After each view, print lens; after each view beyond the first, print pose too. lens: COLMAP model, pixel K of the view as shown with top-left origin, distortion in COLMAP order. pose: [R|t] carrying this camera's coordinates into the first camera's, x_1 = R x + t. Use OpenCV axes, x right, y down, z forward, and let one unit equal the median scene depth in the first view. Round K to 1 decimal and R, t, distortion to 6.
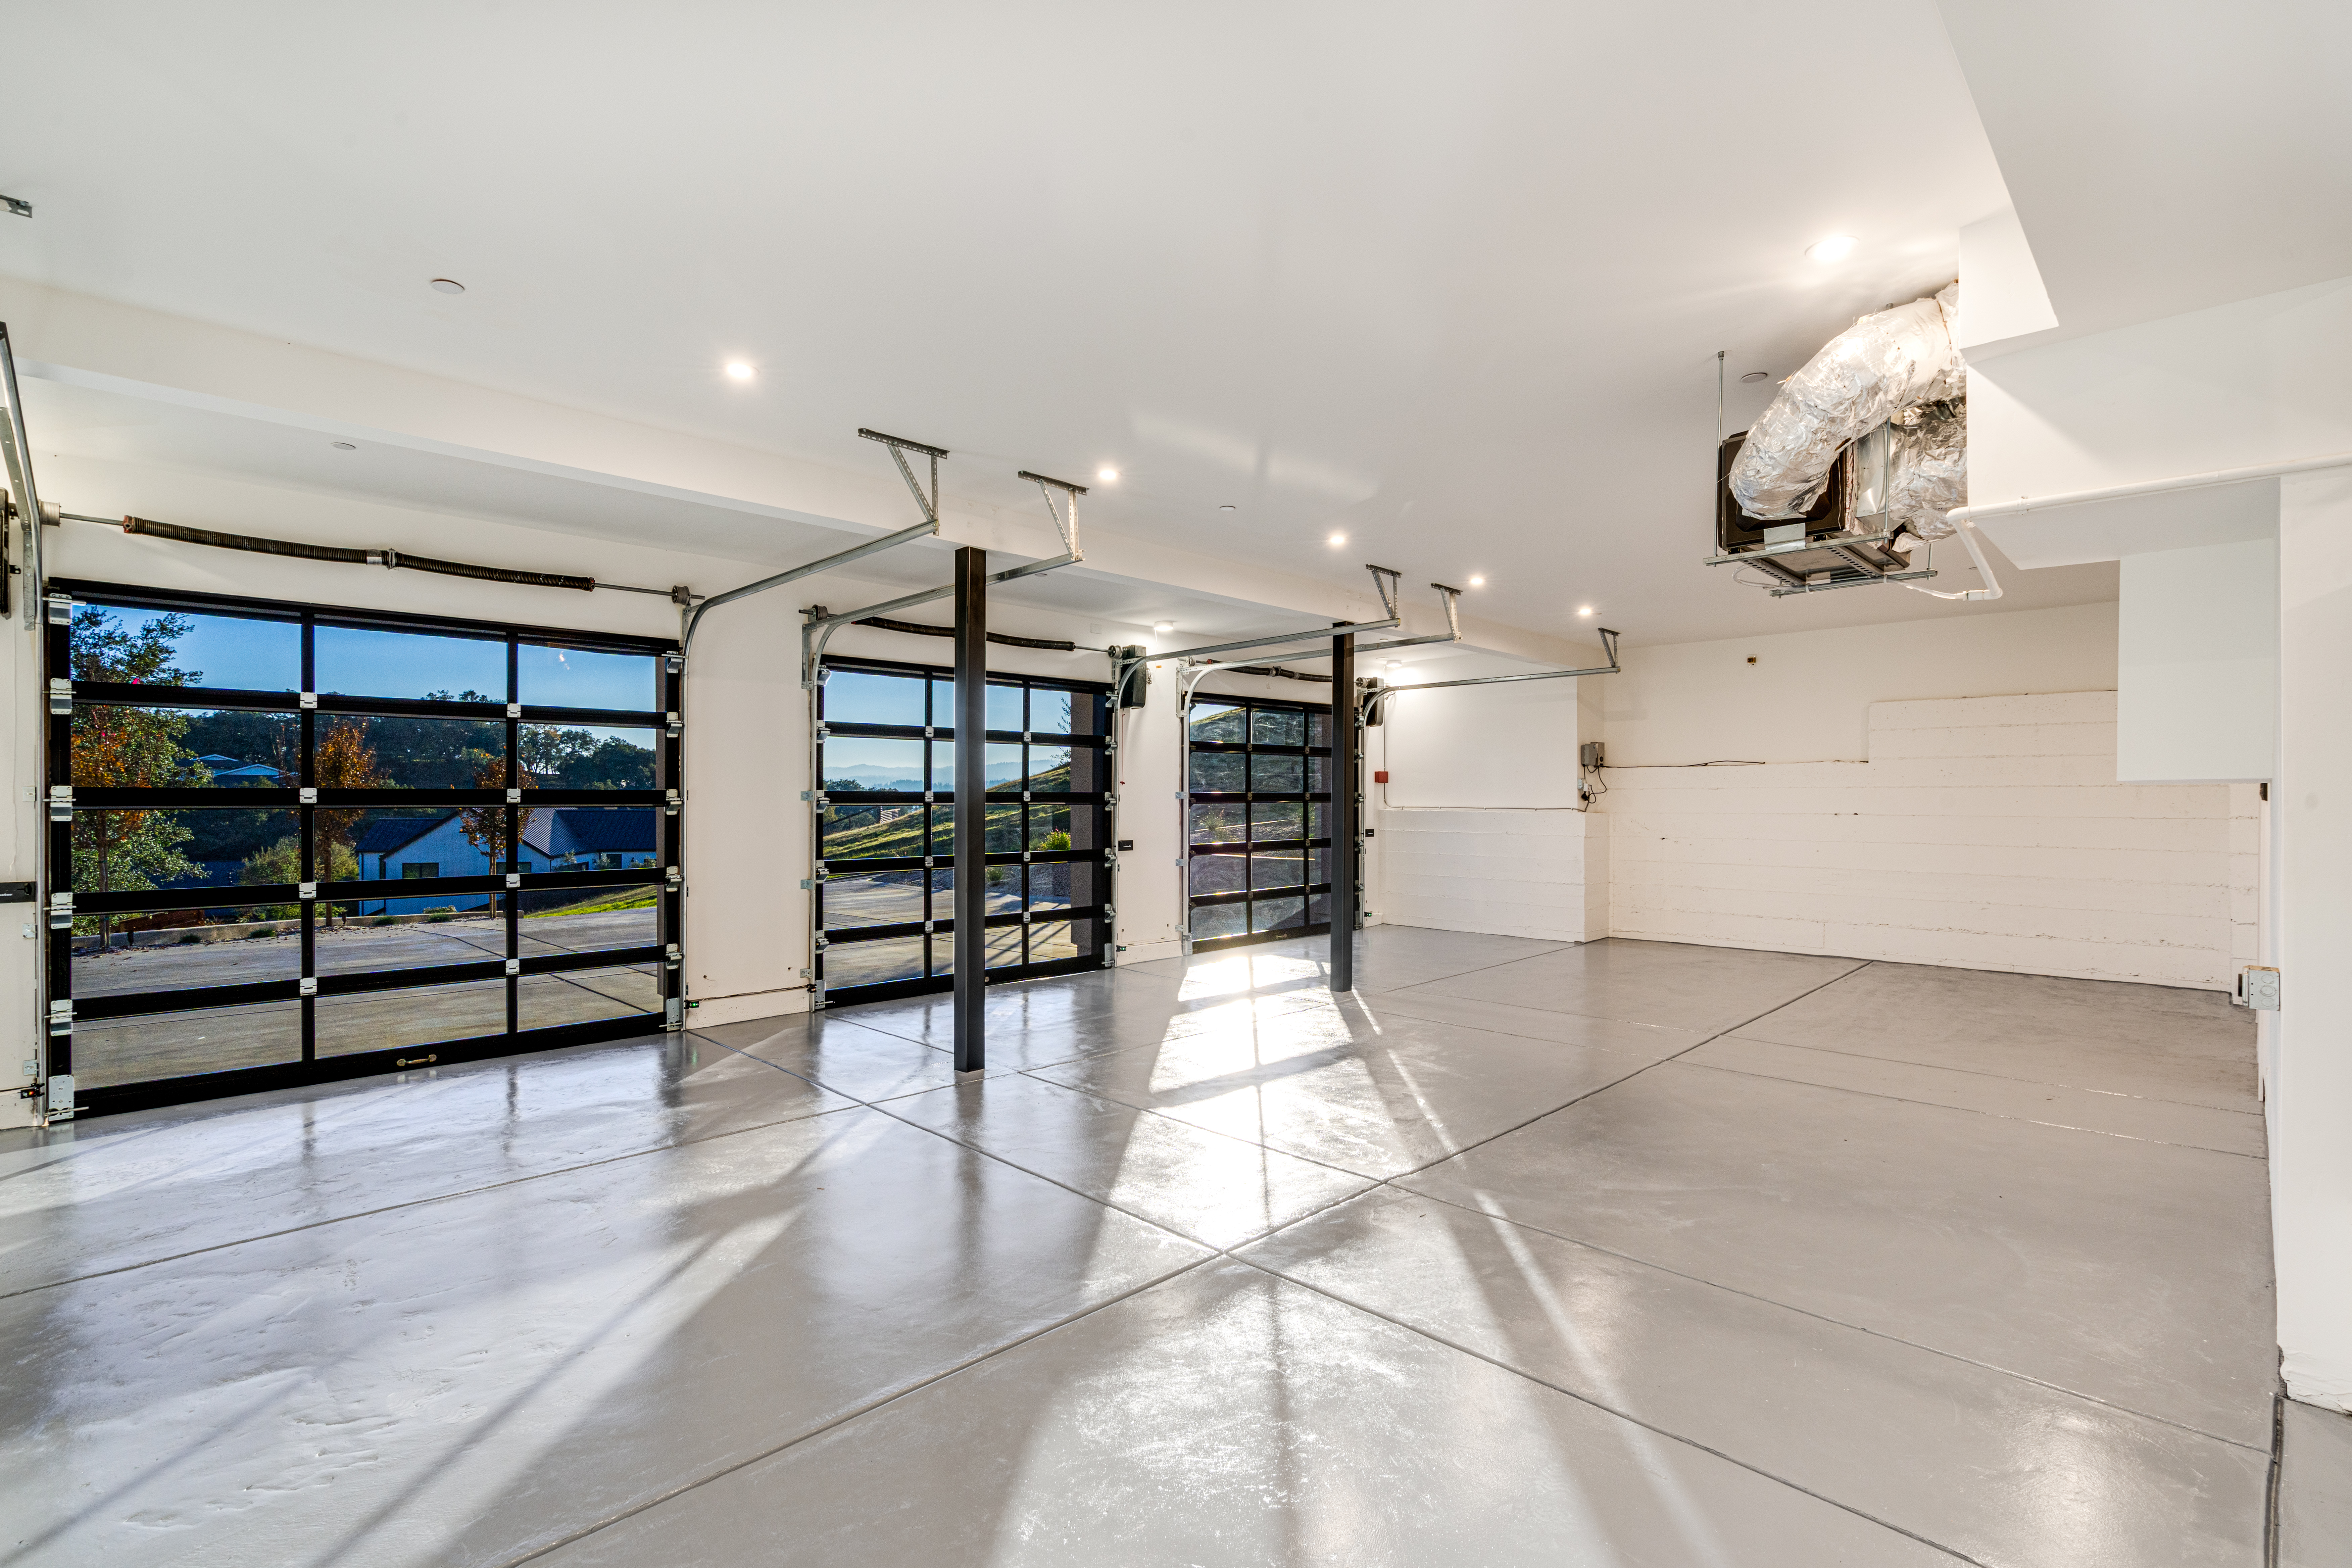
lens RADIAL K [[1077.1, 0, 1044.1], [0, 1077.1, 783.5], [0, 0, 1]] dist [0.000213, 0.000013]
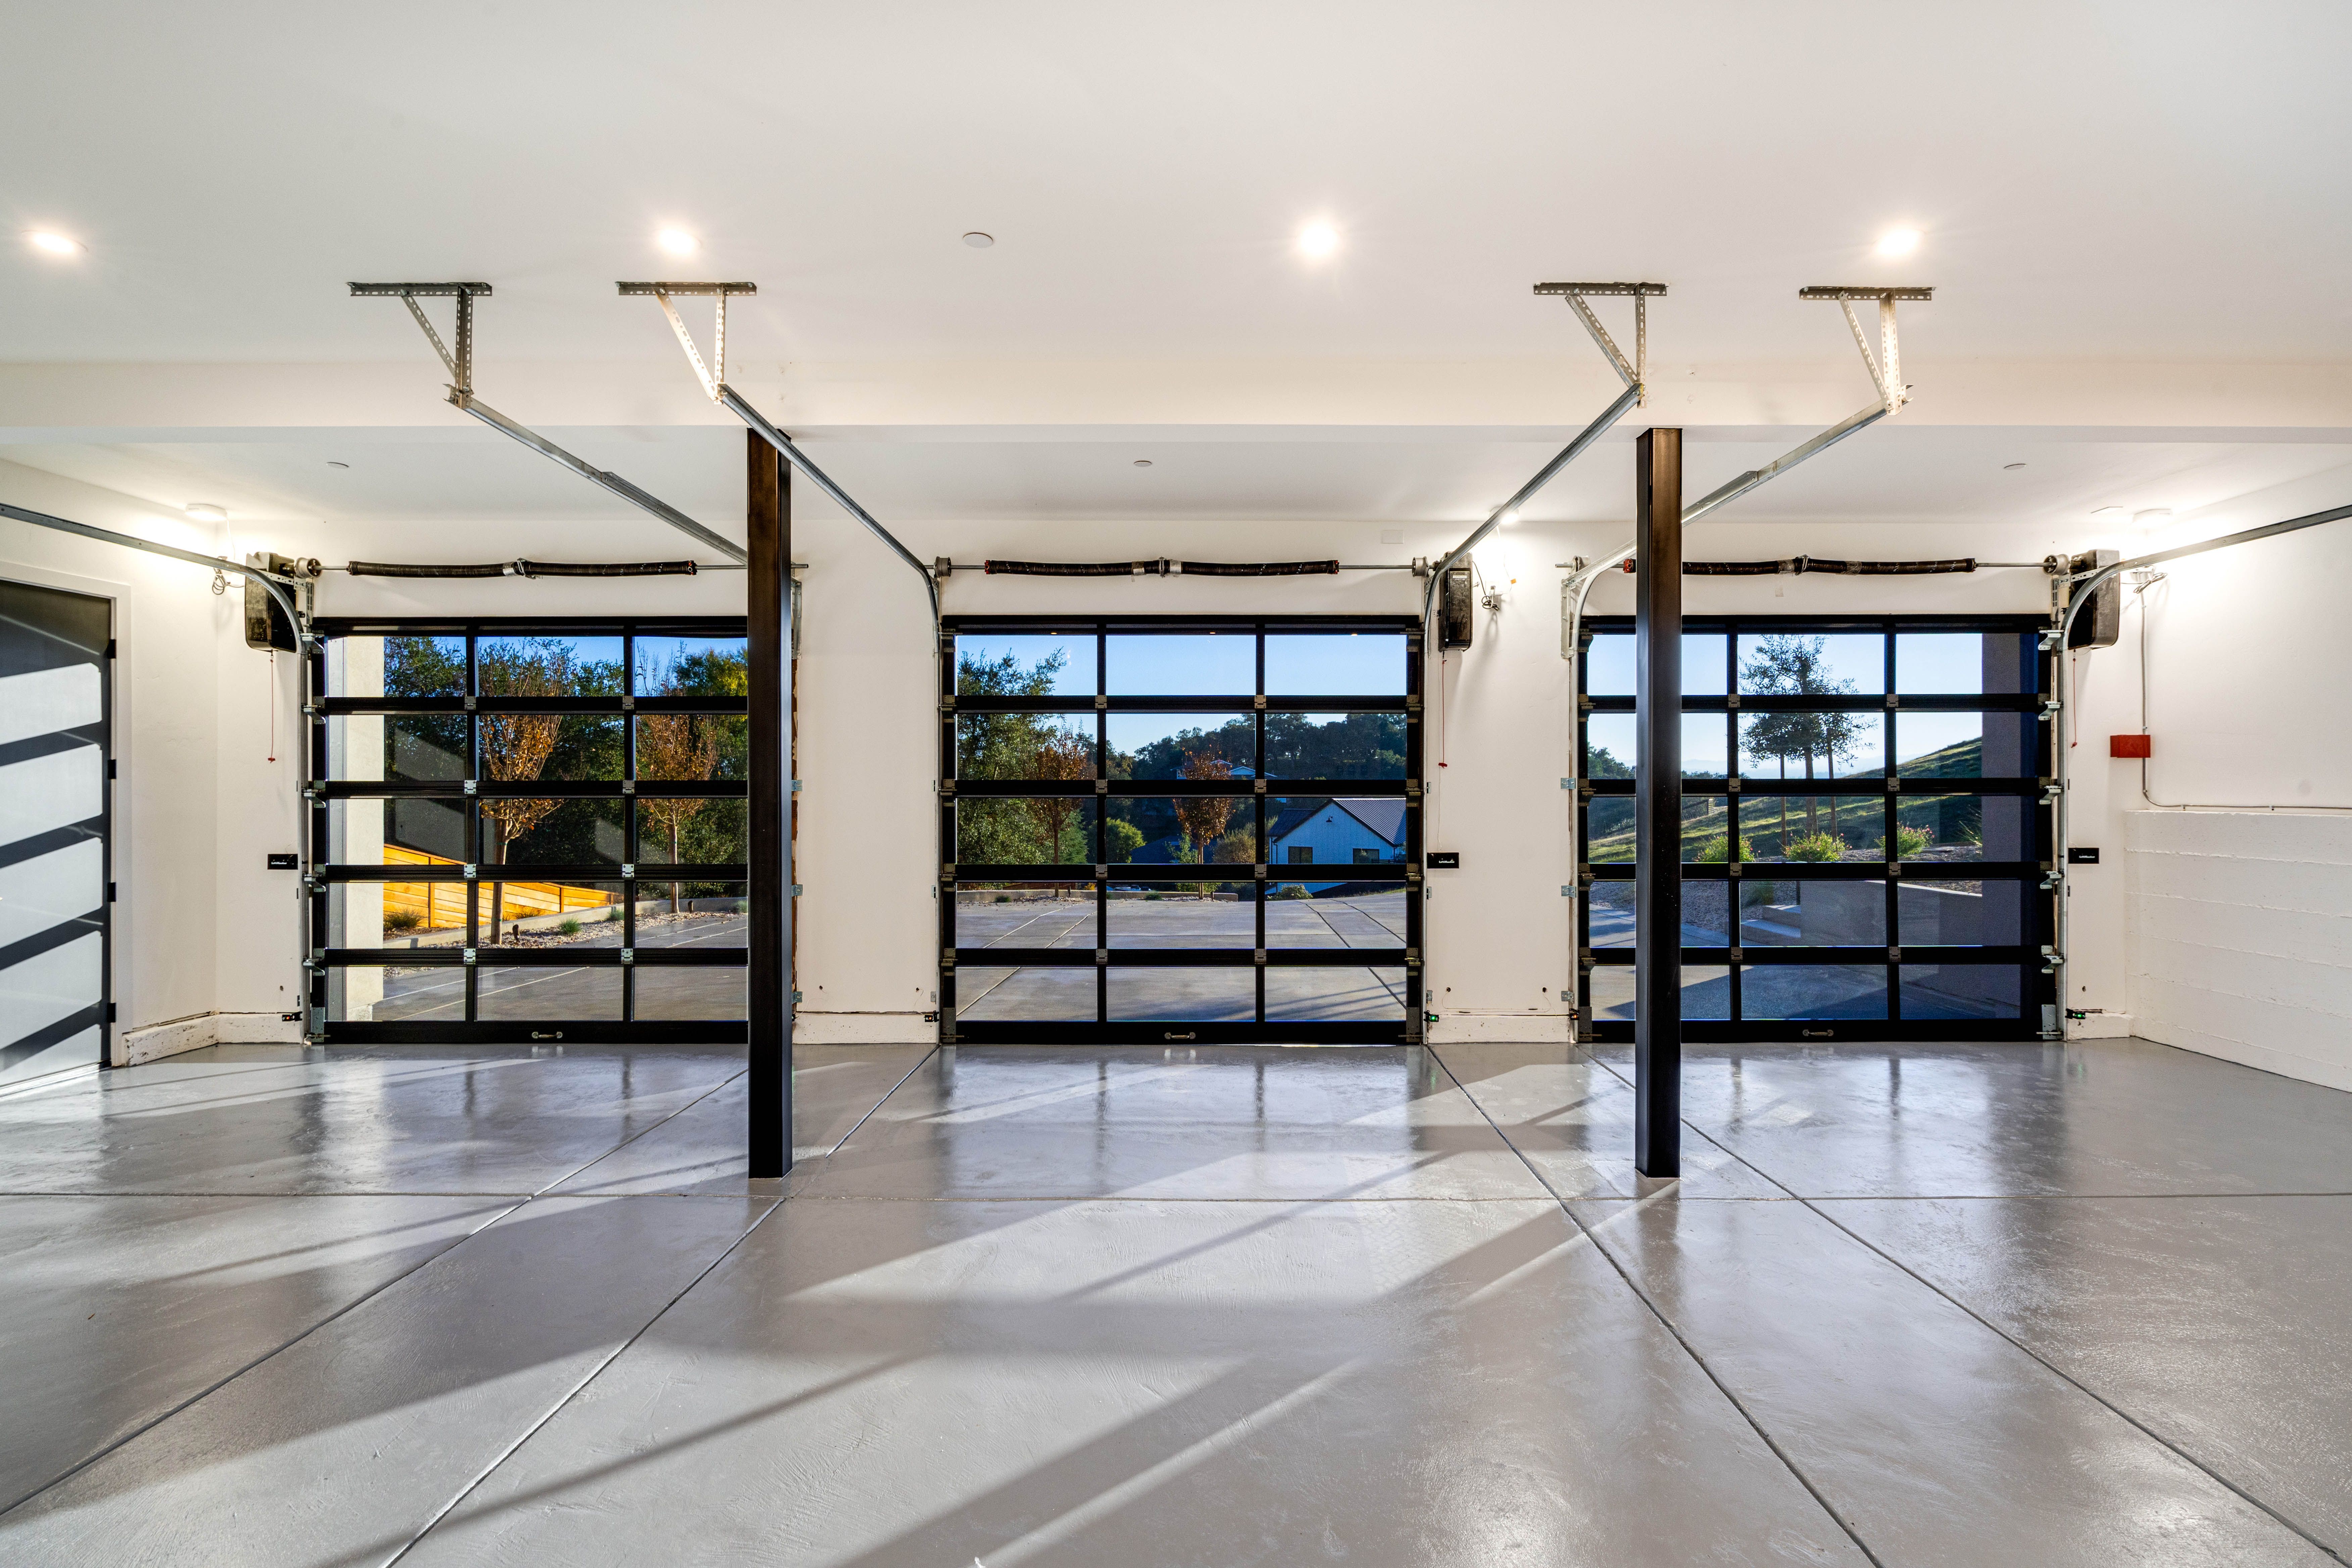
lens RADIAL K [[1148.3, 0, 1184.3], [0, 1148.3, 790.5], [0, 0, 1]] dist [-0.002697, 0.000006]
pose [[0.747398, -0.000811, -0.664376, 0.280254], [0.011455, 0.999866, 0.011666, 0.003434], [0.664278, -0.016330, 0.747307, 0.248295]]
